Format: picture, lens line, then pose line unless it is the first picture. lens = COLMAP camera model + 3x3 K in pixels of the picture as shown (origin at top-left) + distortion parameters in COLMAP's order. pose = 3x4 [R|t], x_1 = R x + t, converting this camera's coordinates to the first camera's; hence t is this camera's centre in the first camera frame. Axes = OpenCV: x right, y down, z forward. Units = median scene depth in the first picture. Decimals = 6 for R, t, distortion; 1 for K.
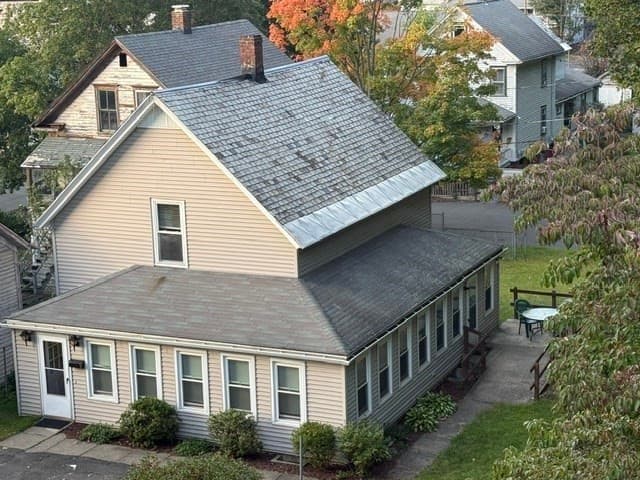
lens RADIAL K [[1283.6, 0, 320.0], [0, 1283.6, 240.0], [0, 0, 1]] dist [0.099801, 0.240610]
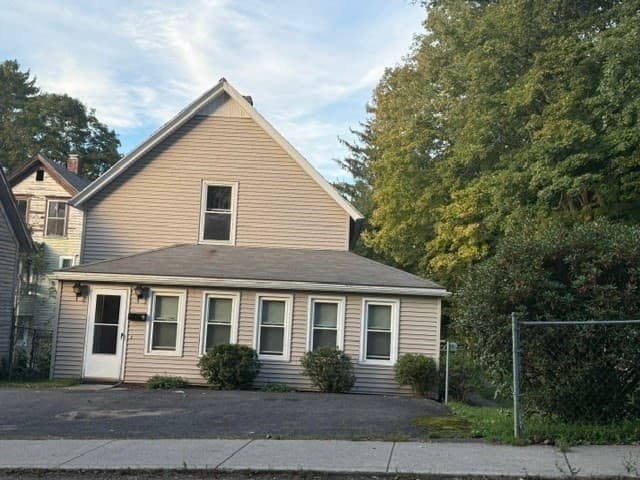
lens RADIAL K [[762.7, 0, 320.0], [0, 762.7, 240.0], [0, 0, 1]] dist [0.121331, -0.045420]
pose [[0.906039, 0.117339, 0.406602, -0.302799], [0.017233, 0.949766, -0.312488, 0.222005], [-0.422843, 0.290133, 0.858503, 0.425580]]
